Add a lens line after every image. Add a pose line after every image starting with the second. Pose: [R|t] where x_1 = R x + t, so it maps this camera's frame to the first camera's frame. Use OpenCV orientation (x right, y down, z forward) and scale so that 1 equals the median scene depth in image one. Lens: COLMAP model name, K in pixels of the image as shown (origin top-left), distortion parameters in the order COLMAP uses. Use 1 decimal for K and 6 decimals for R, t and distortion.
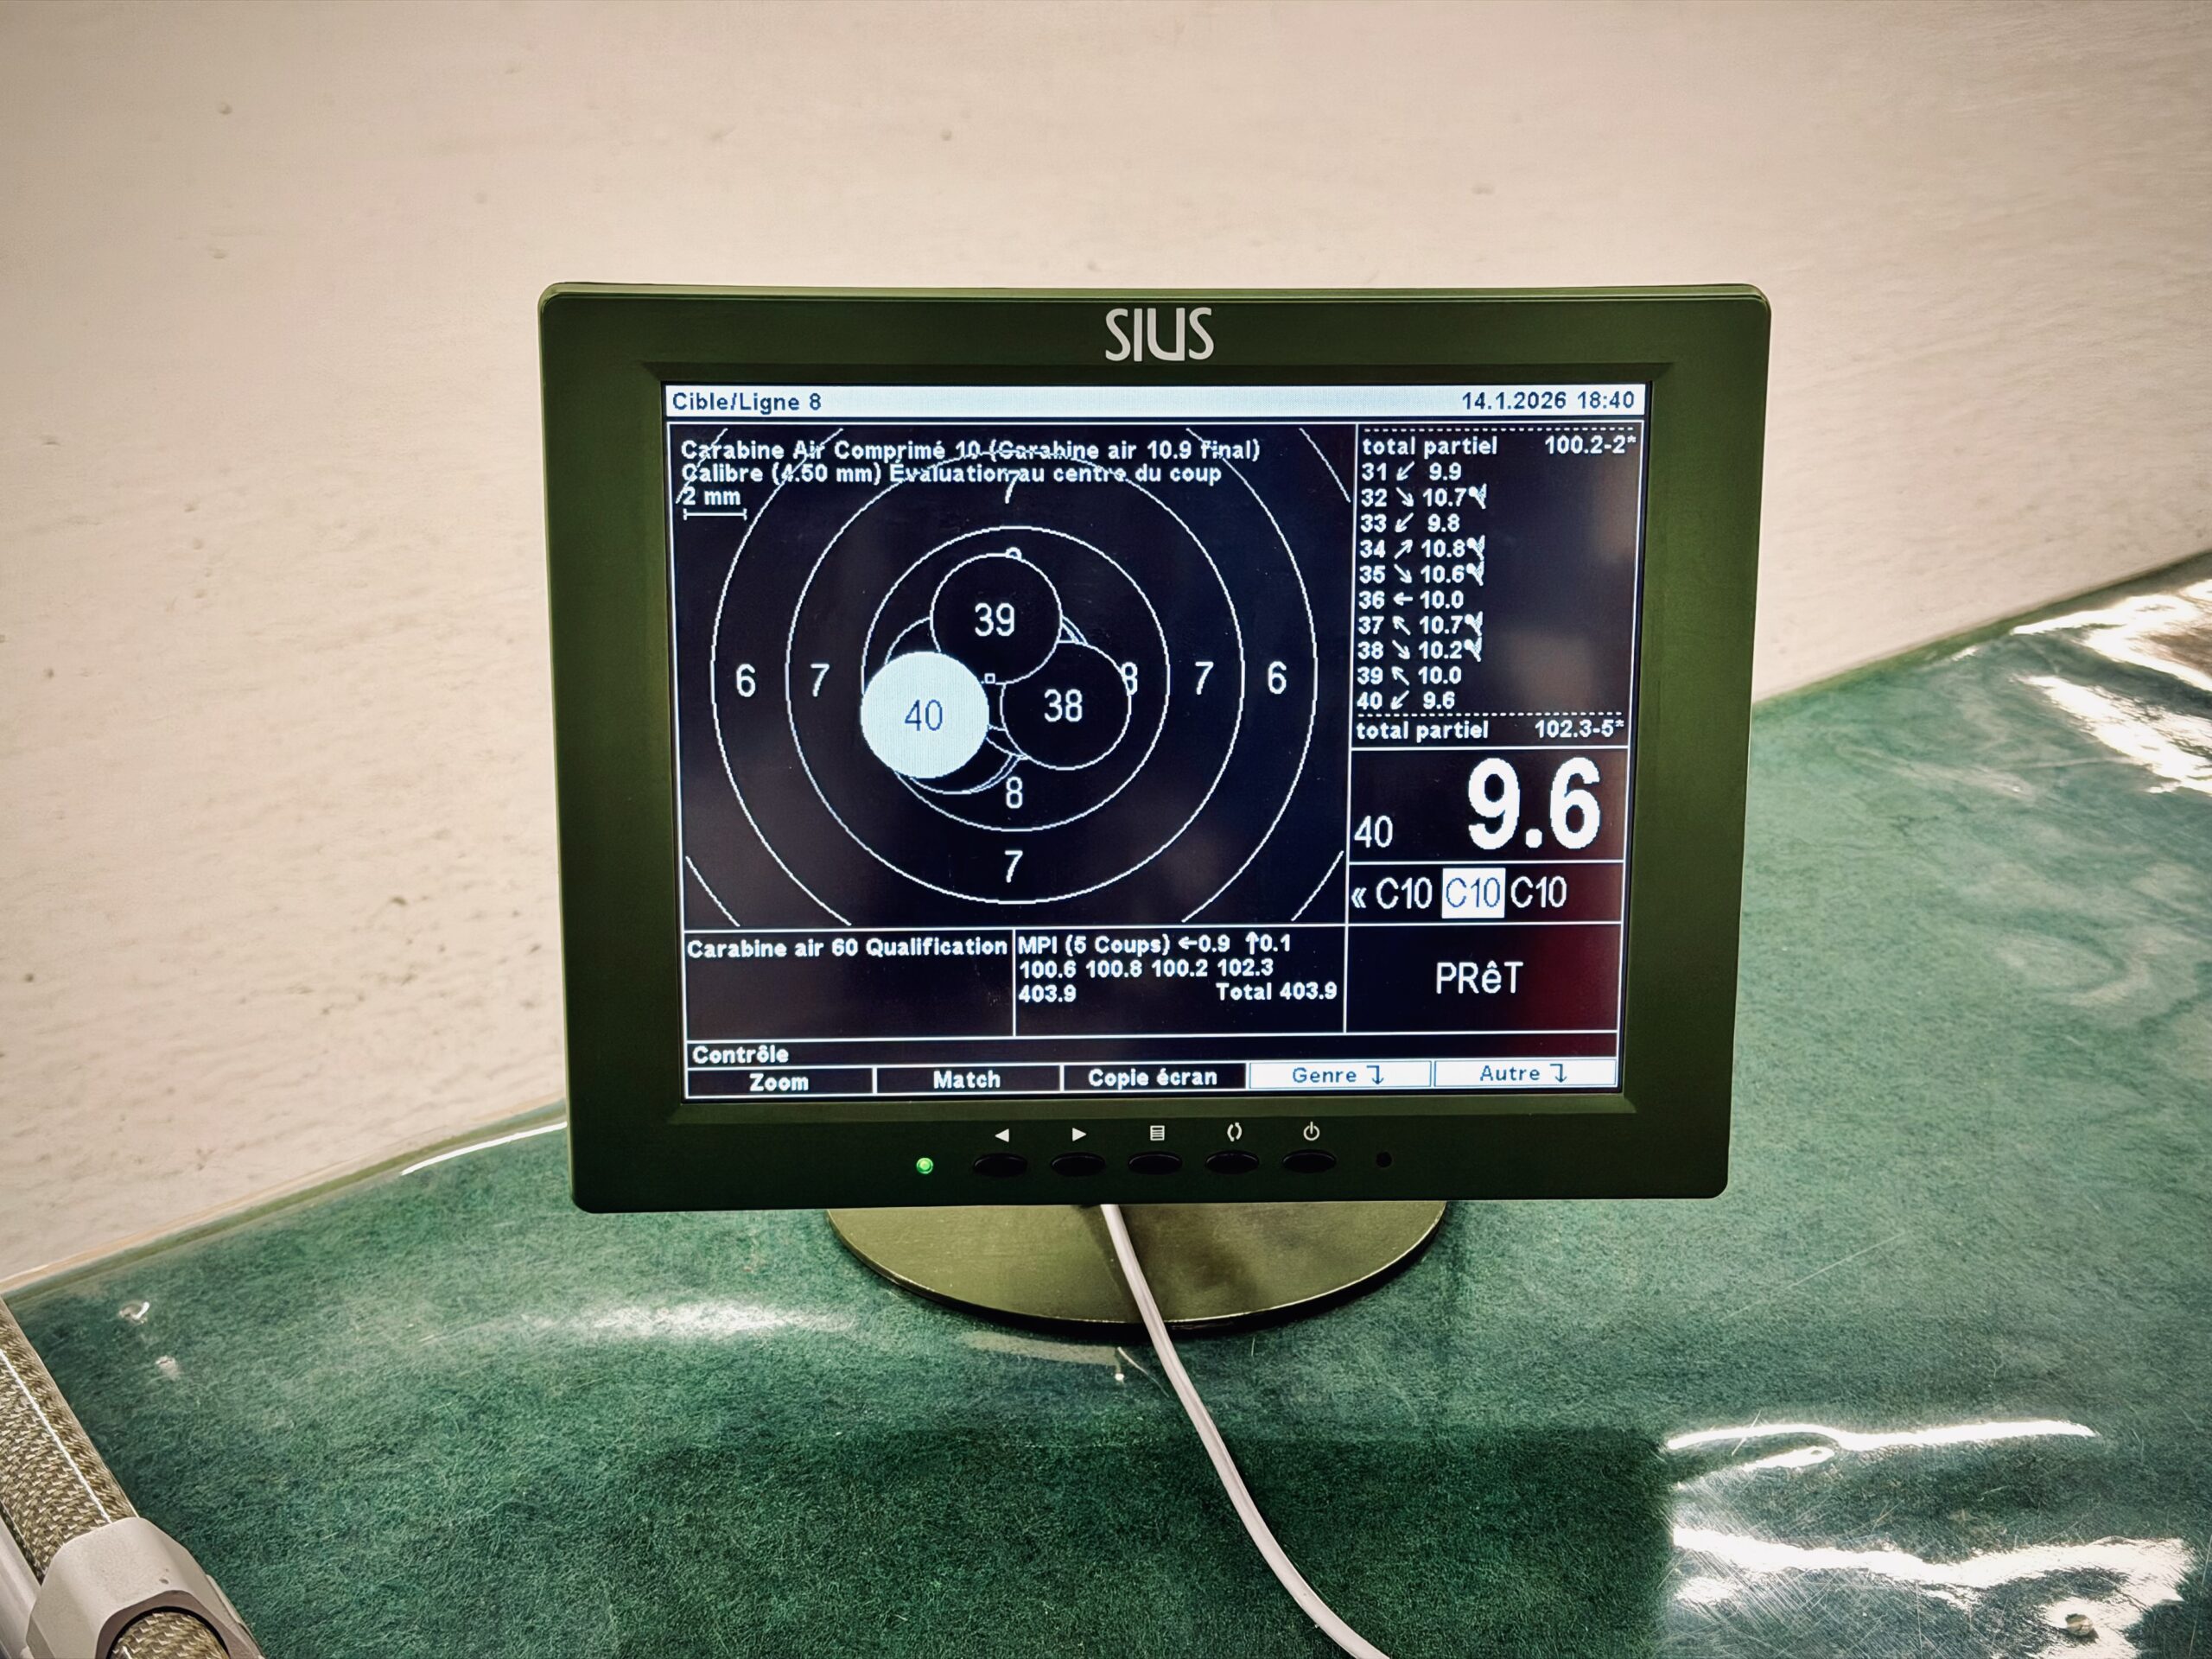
lens RADIAL K [[3095.4, 0, 1097.1], [0, 3095.4, 828.9], [0, 0, 1]] dist [0.105367, 0.000000]
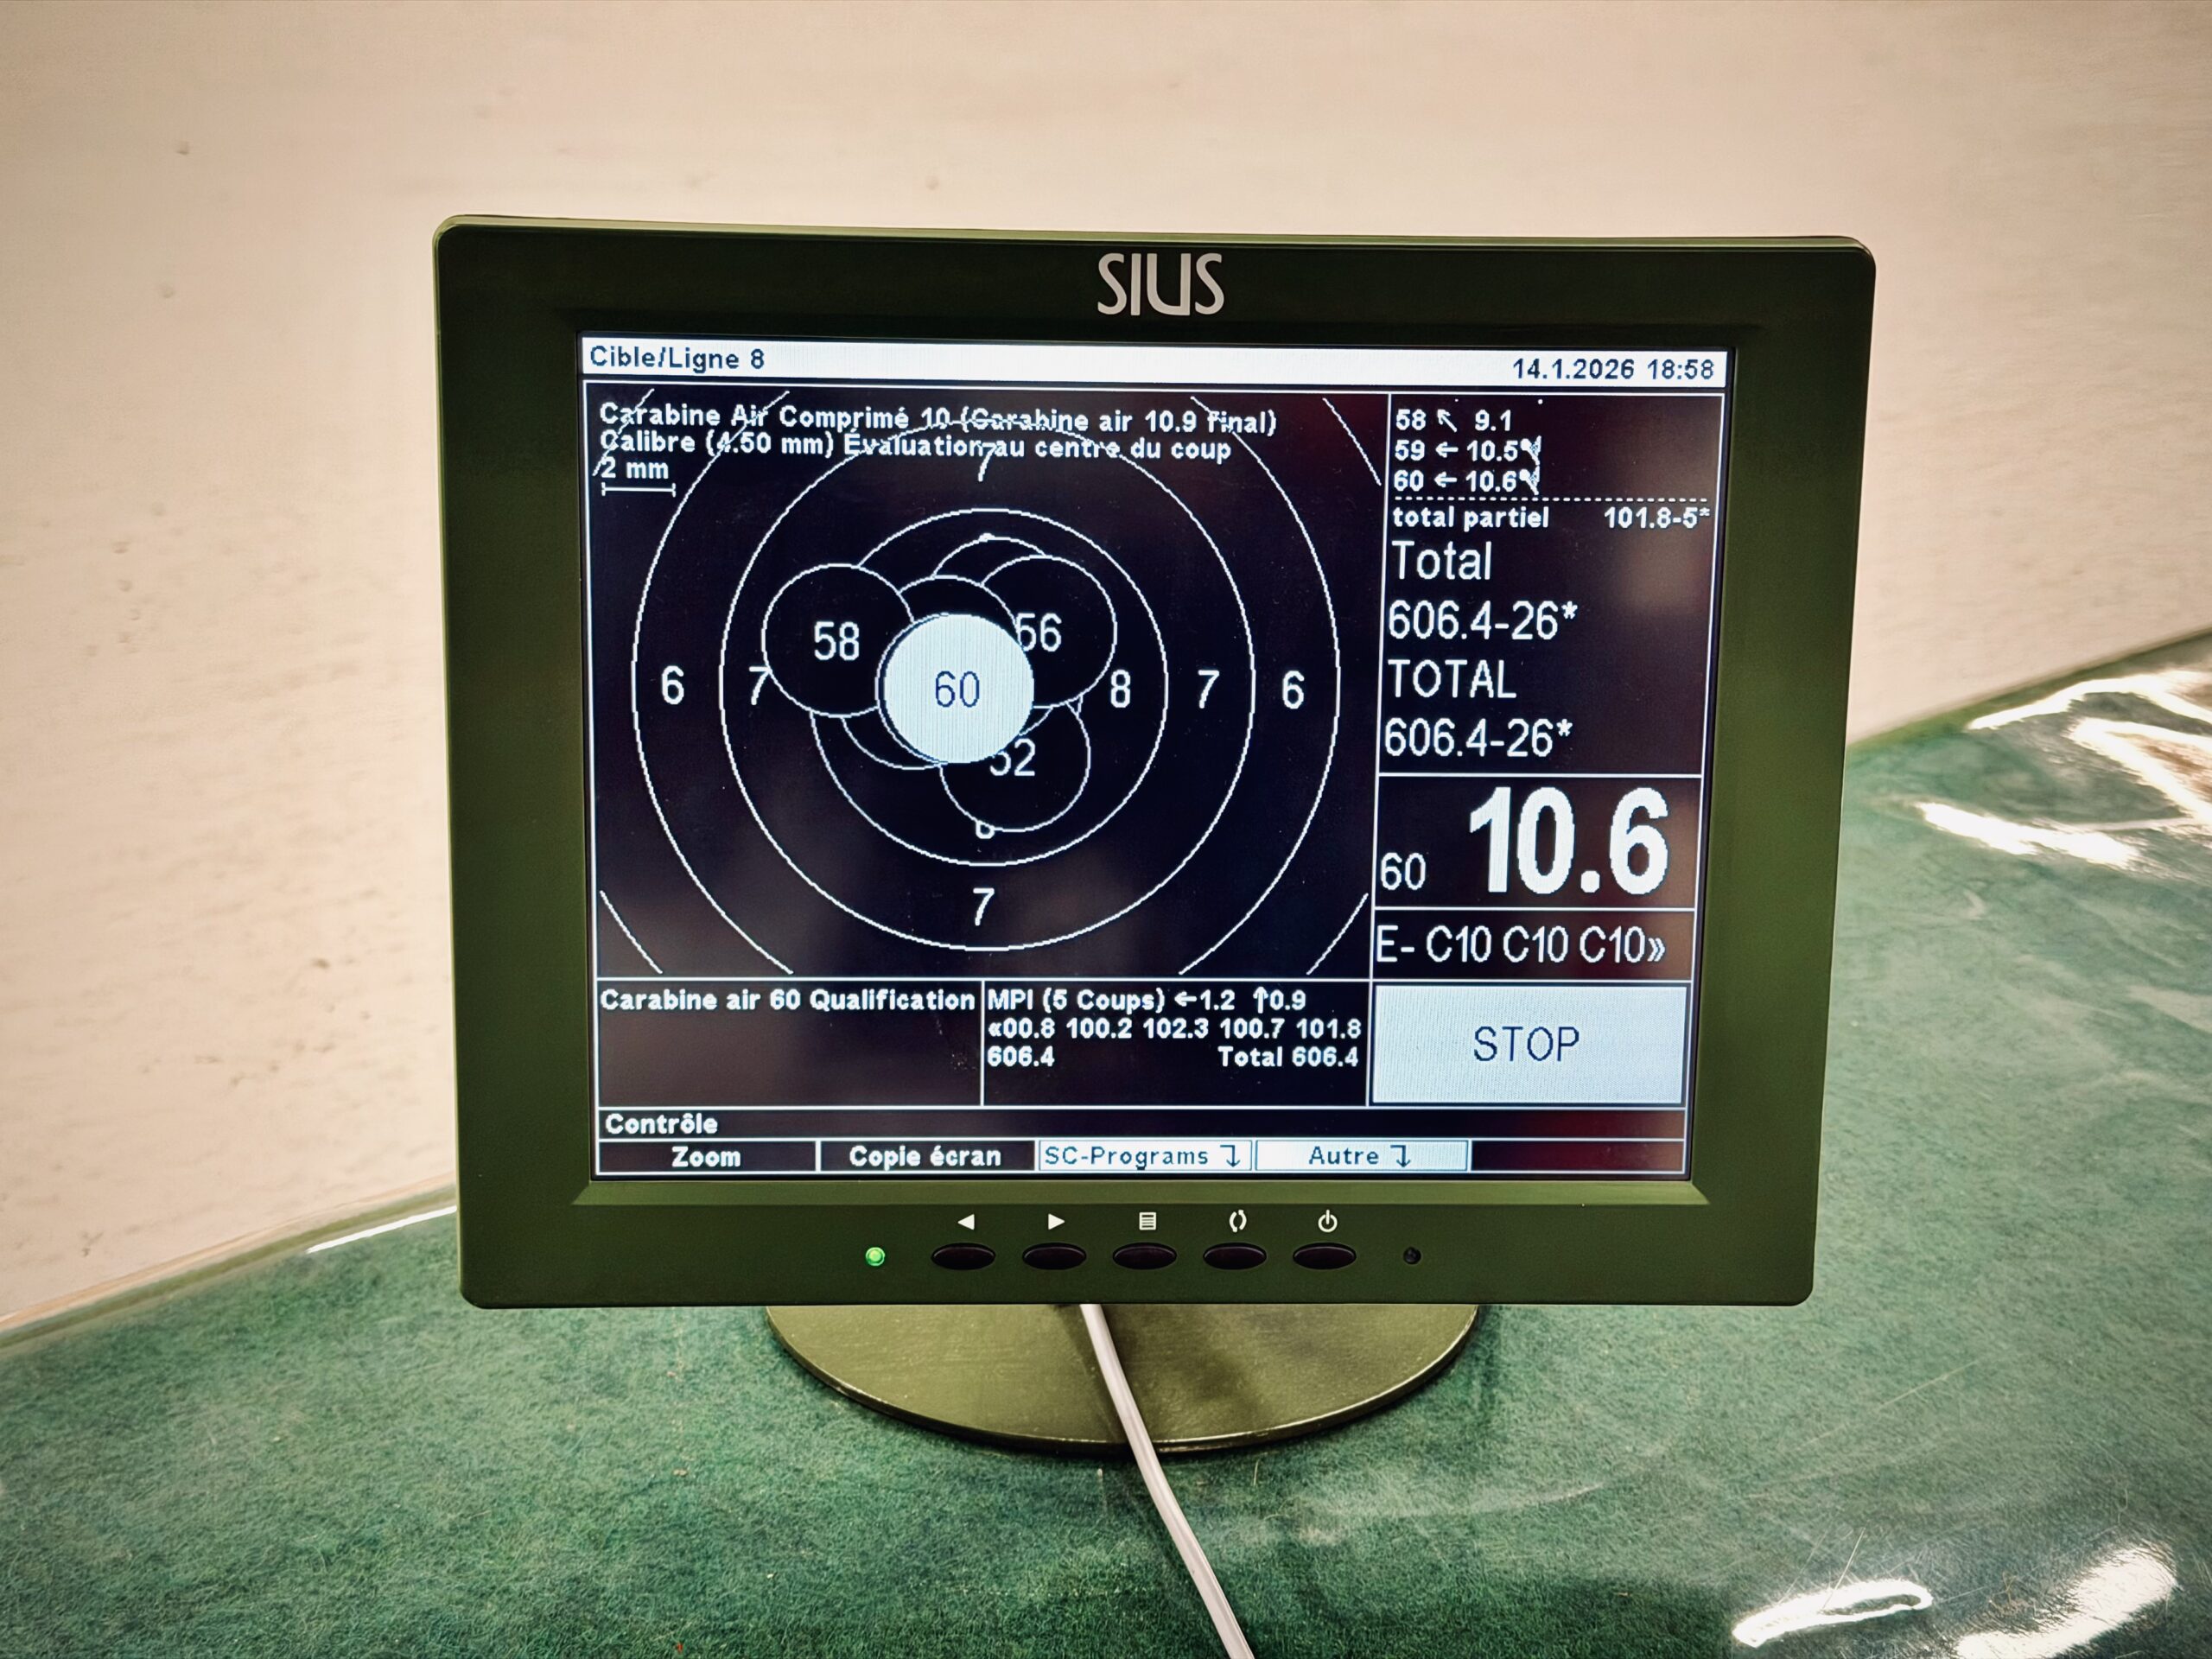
lens RADIAL K [[3095.4, 0, 1085.5], [0, 3095.4, 831.4], [0, 0, 1]] dist [0.105367, 0.000000]
pose [[0.999937, 0.011194, 0.001051, 0.000131], [-0.011158, 0.999491, -0.029886, 0.016461], [-0.001385, 0.029872, 0.999553, 0.142692]]
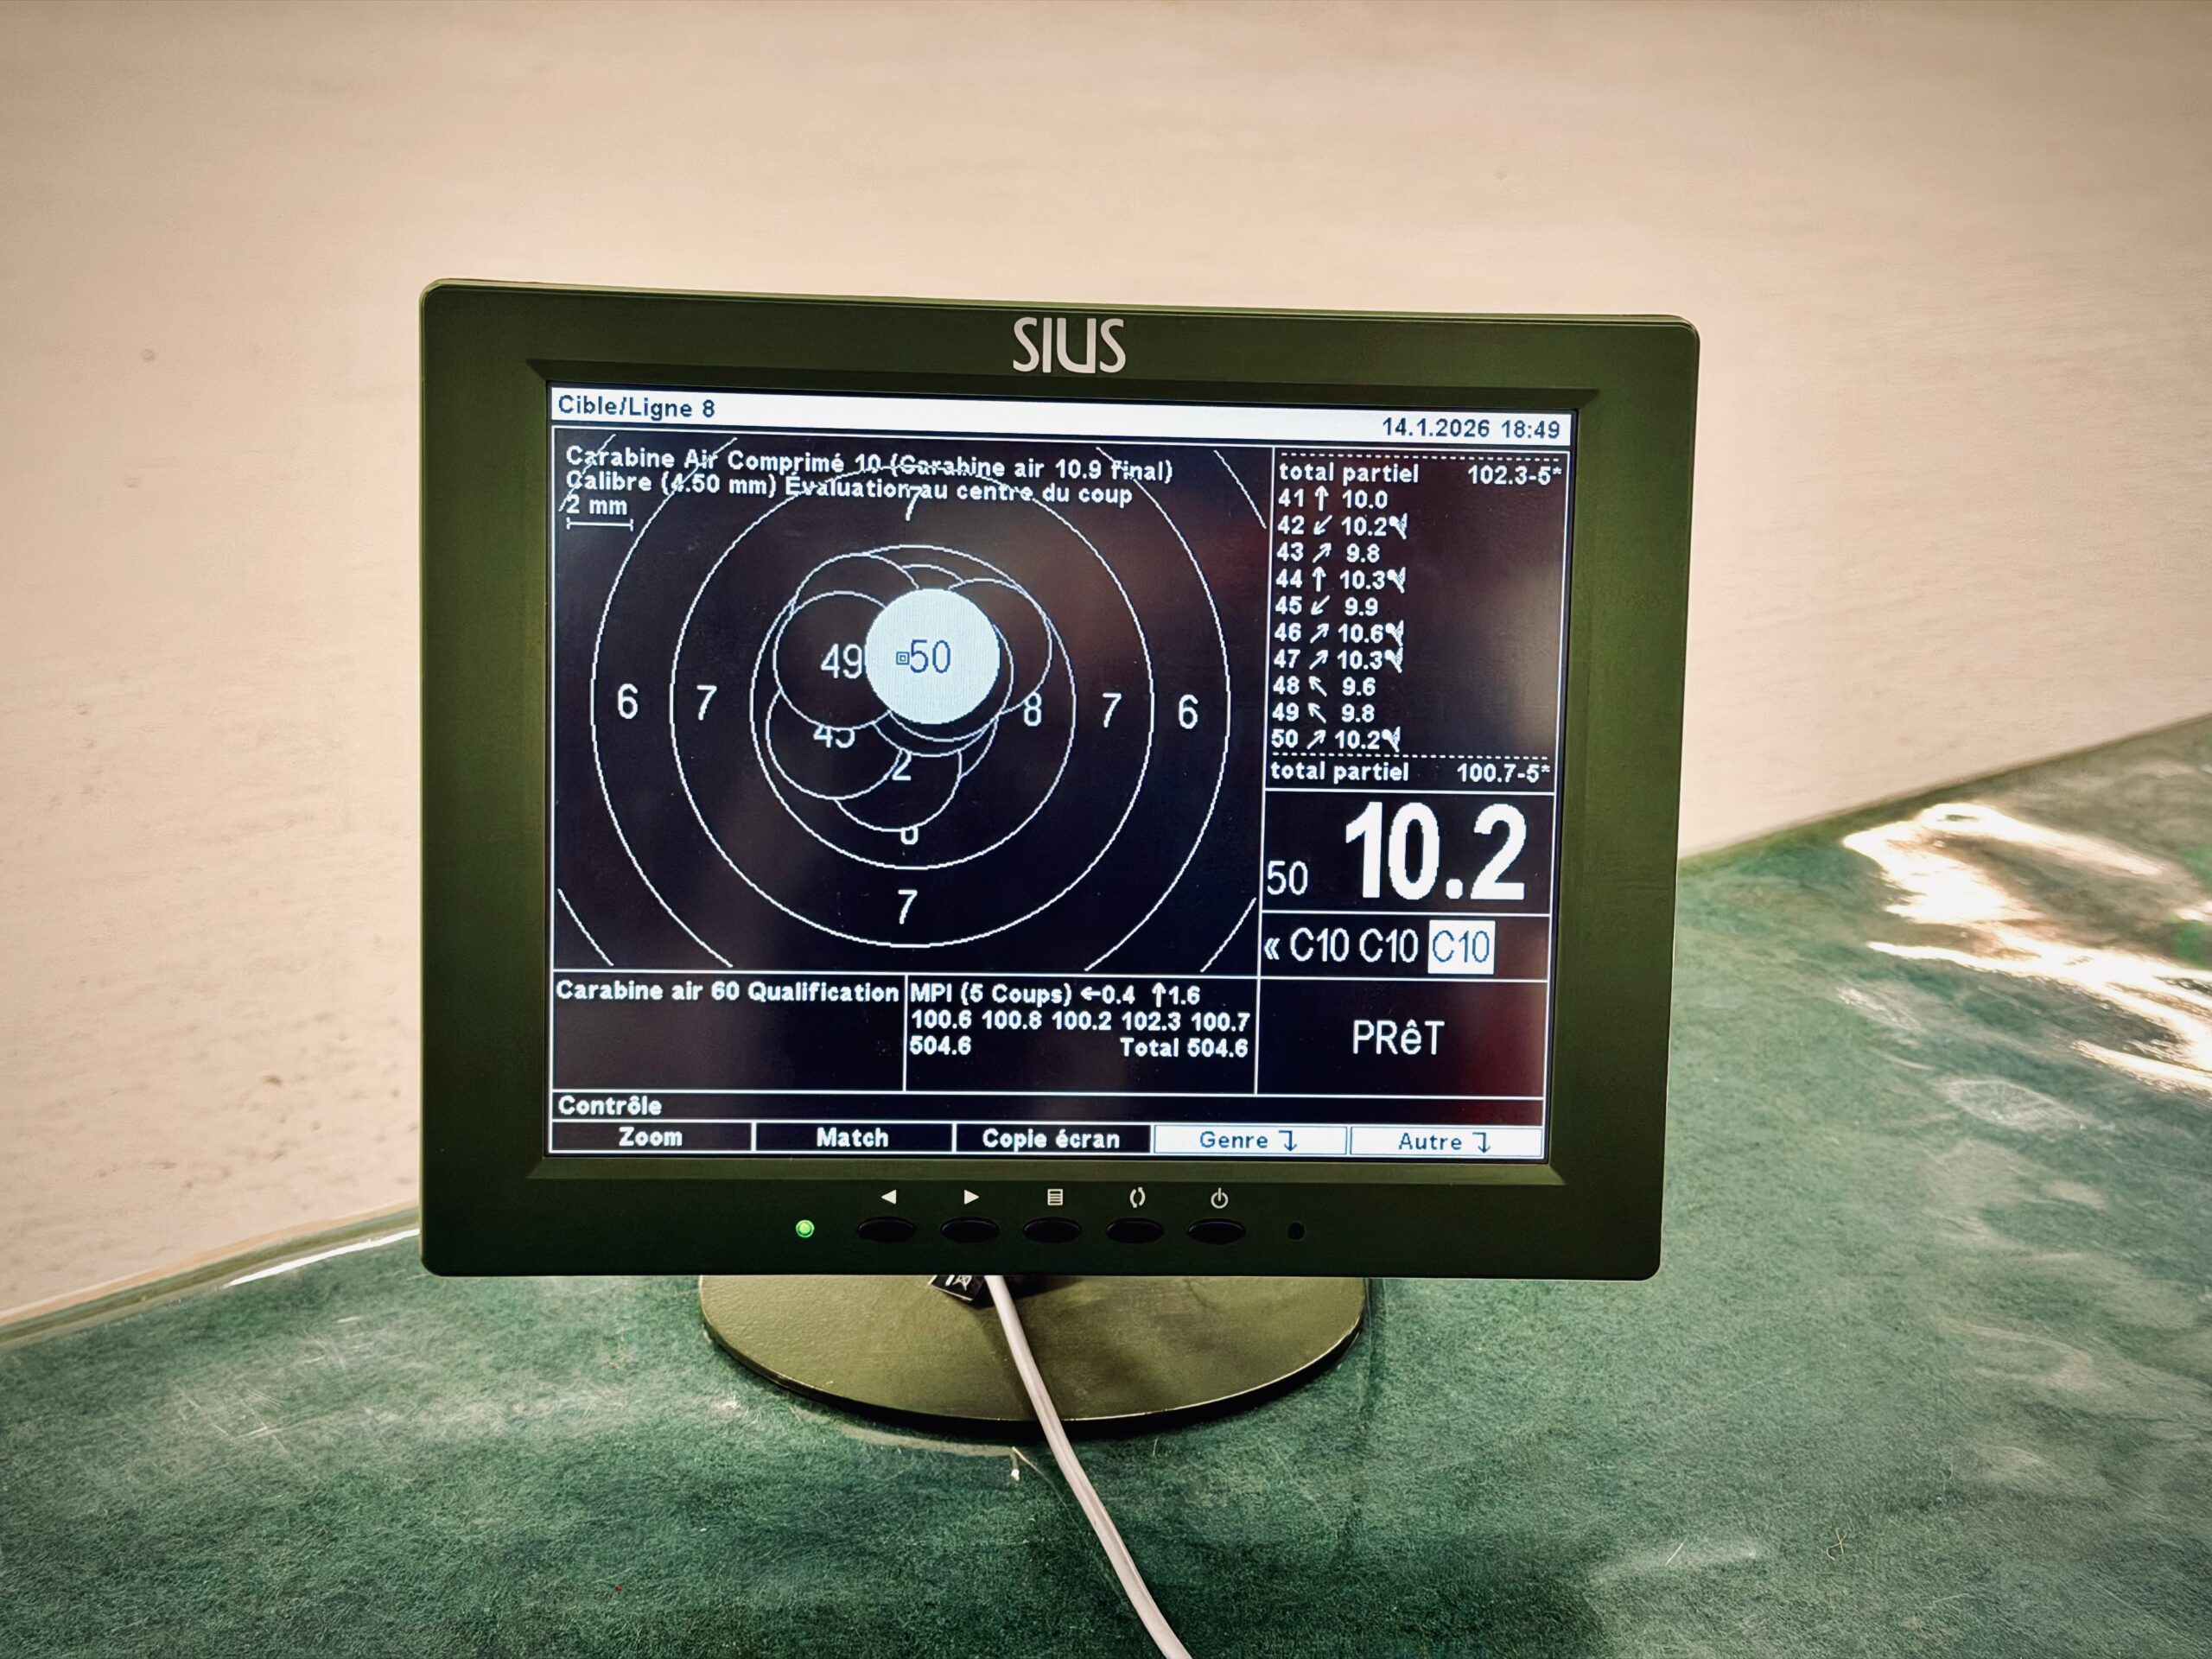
lens RADIAL K [[3095.4, 0, 1101.4], [0, 3095.4, 833.9], [0, 0, 1]] dist [0.105367, 0.000000]
pose [[0.999533, 0.017033, 0.025365, 0.007834], [-0.014075, 0.993550, -0.112521, 0.095182], [-0.027118, 0.112111, 0.993326, 0.057827]]
